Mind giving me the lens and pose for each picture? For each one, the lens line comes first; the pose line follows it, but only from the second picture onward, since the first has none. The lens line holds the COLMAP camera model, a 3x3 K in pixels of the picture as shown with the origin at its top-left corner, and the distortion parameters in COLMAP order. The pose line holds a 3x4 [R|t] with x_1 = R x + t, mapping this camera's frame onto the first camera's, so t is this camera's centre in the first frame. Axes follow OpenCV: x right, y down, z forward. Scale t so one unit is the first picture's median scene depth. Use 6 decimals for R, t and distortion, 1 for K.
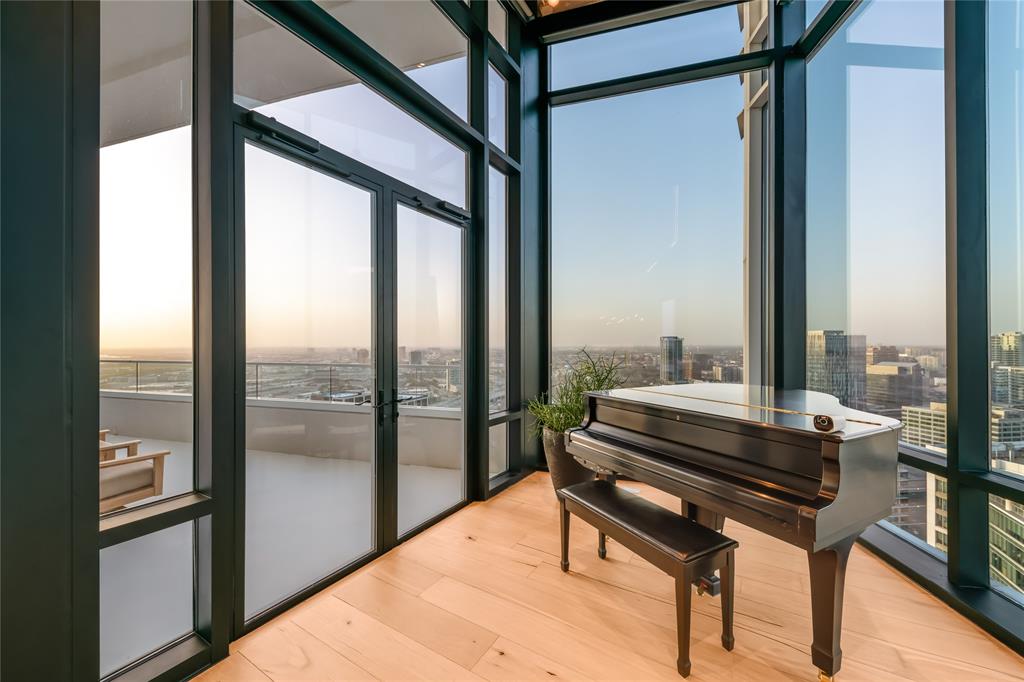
lens RADIAL K [[426.3, 0, 512.0], [0, 426.3, 341.0], [0, 0, 1]] dist [0.001097, 0.000154]
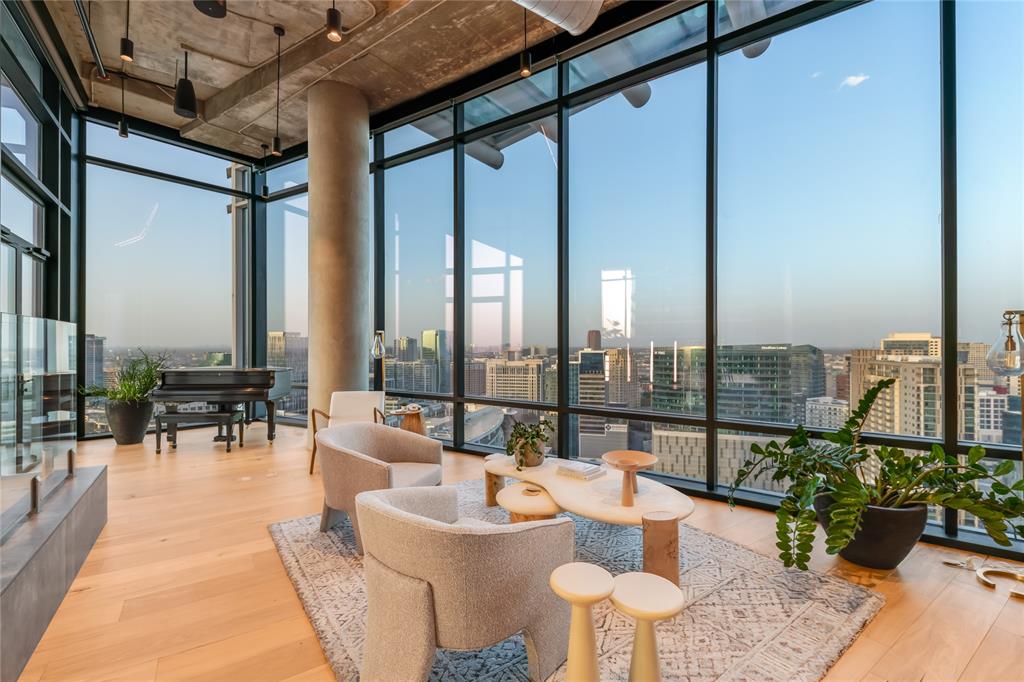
lens RADIAL K [[481.7, 0, 512.0], [0, 481.7, 341.0], [0, 0, 1]] dist [-0.001765, -0.005463]
pose [[0.475819, -0.000372, 0.879543, -0.615894], [0.003784, 0.999992, -0.001625, 0.000578], [-0.879535, 0.004102, 0.475816, -0.896618]]
